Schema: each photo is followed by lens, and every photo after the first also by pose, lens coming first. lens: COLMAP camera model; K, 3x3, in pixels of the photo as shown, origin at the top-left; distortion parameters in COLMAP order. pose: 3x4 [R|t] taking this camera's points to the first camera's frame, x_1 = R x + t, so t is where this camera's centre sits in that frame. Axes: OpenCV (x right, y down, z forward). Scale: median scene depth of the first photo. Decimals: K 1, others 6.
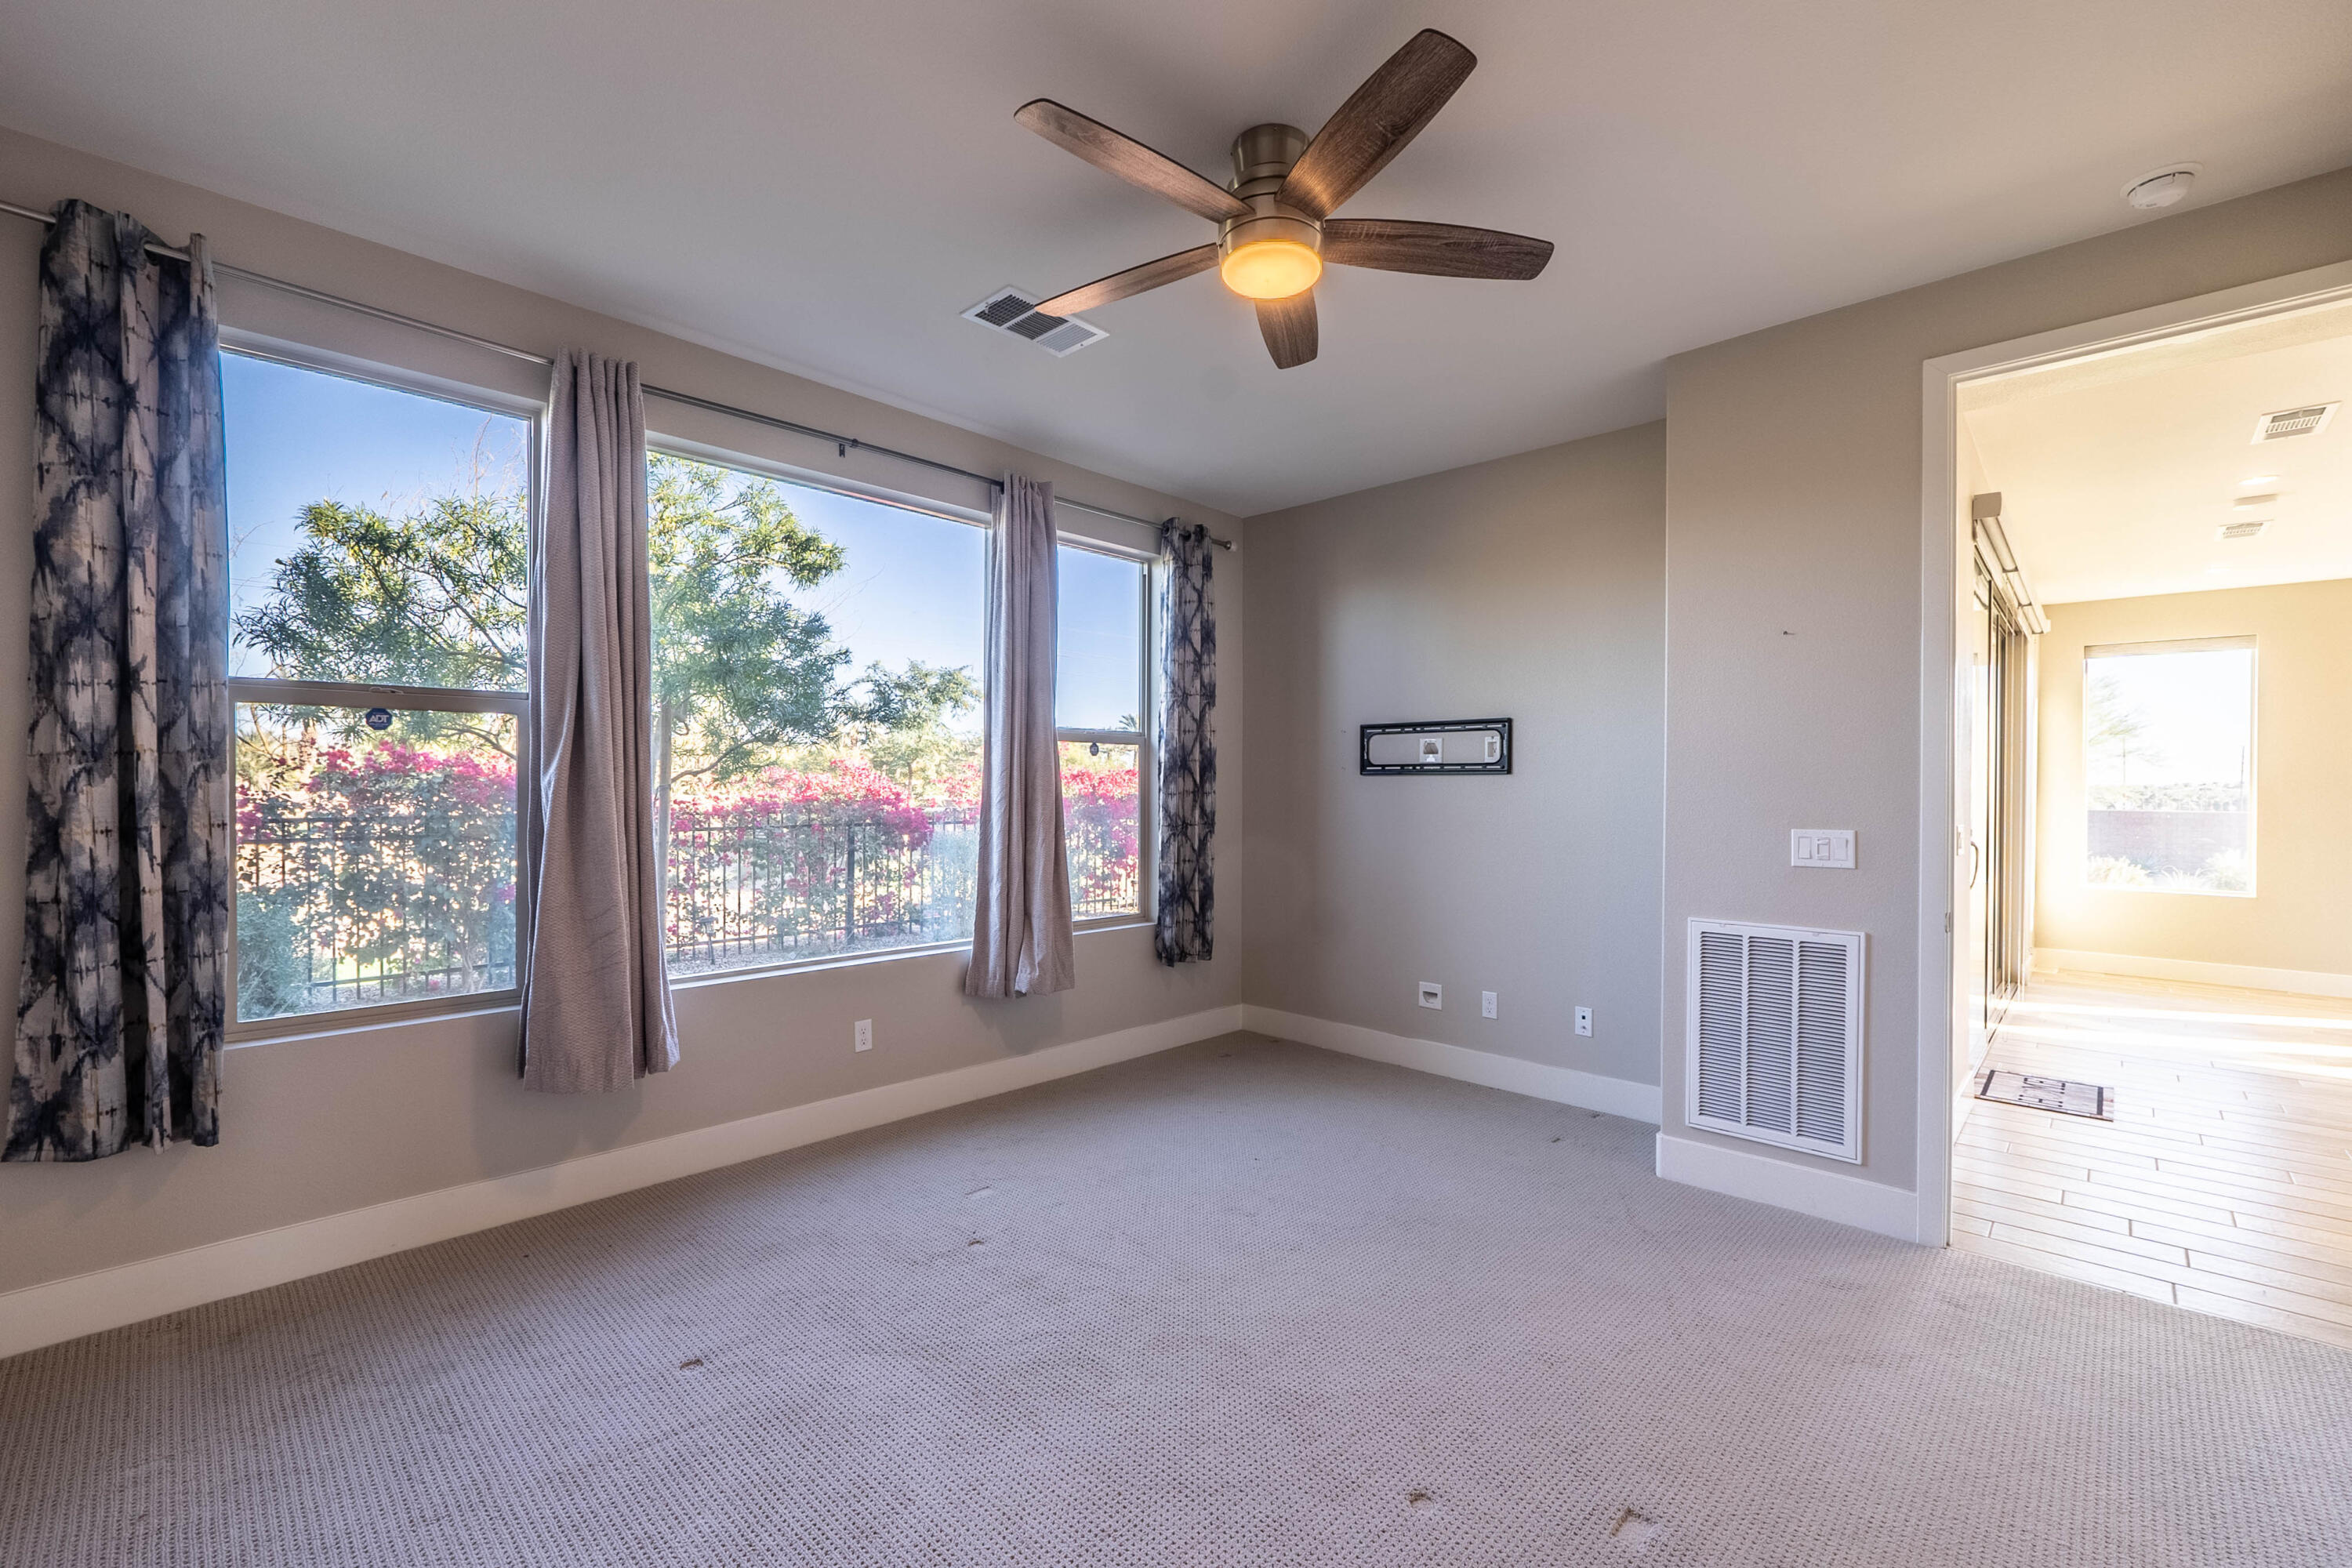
lens RADIAL K [[995.2, 0, 1179.3], [0, 995.2, 781.9], [0, 0, 1]] dist [-0.007142, 0.000858]
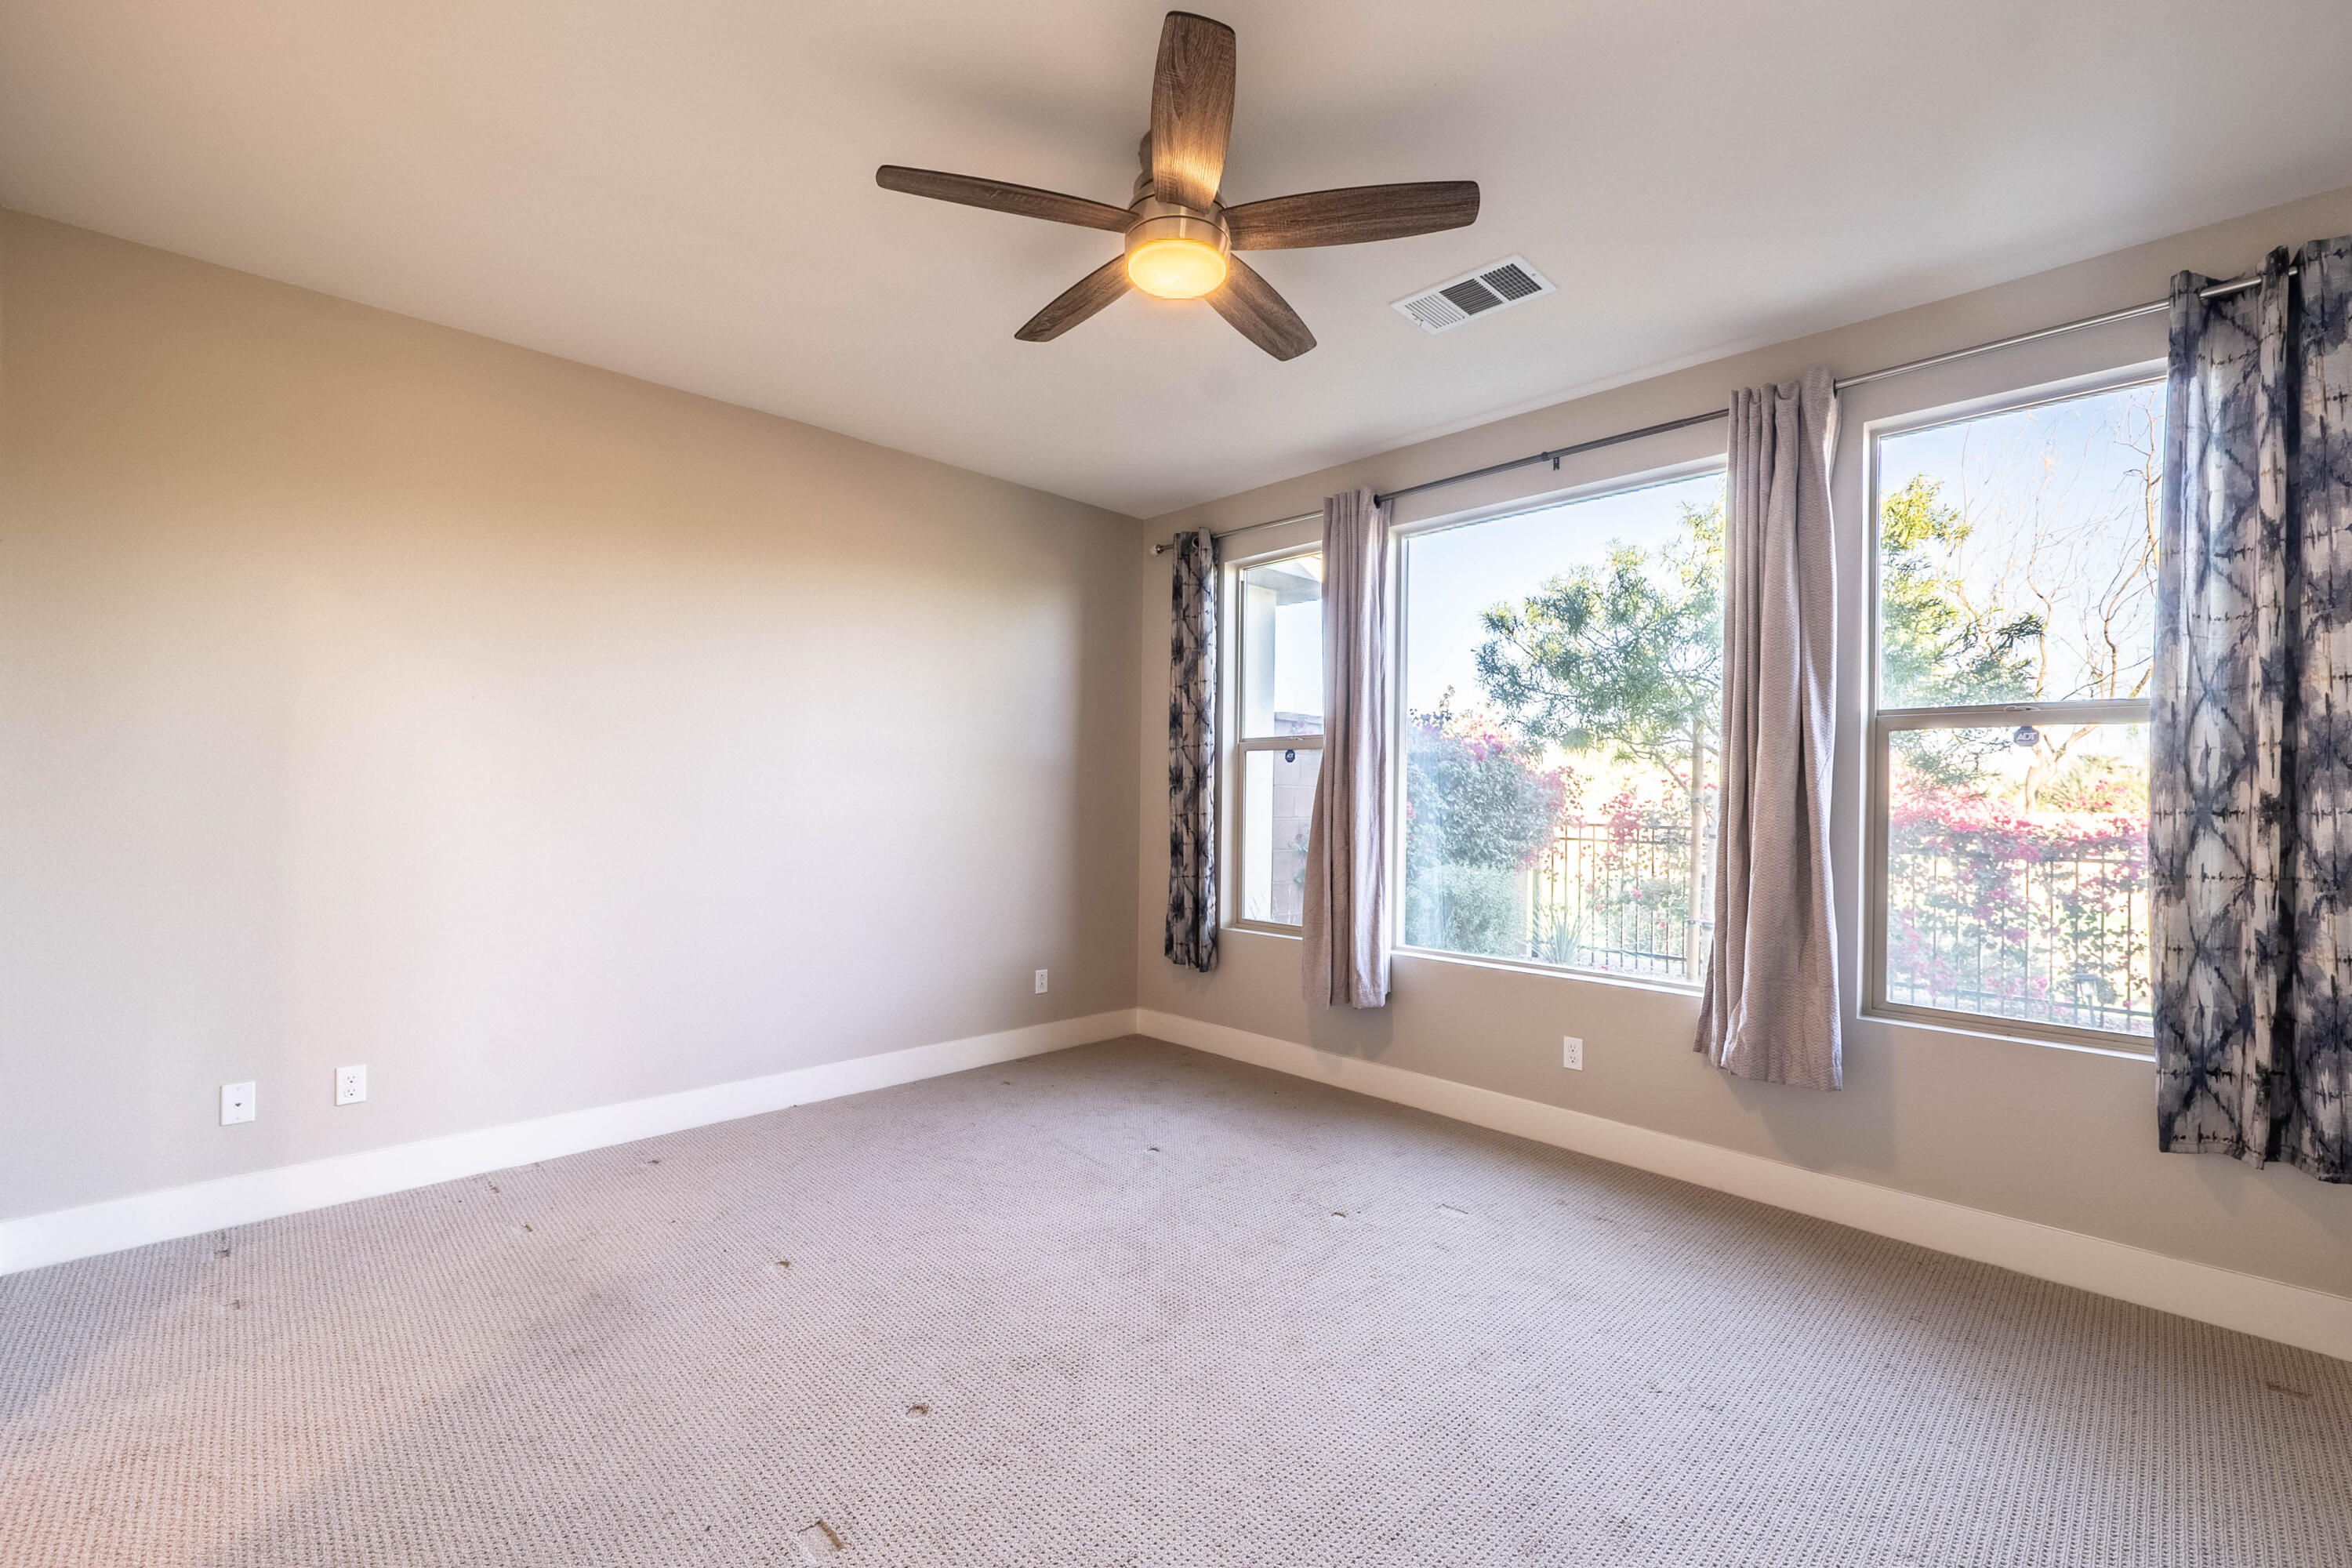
lens RADIAL K [[995.2, 0, 1180.0], [0, 995.2, 789.1], [0, 0, 1]] dist [-0.007142, 0.000858]
pose [[-0.036507, -0.011059, -0.999272, 0.785511], [-0.004591, 0.999930, -0.010899, 0.010233], [0.999323, 0.004189, -0.036555, 0.759079]]
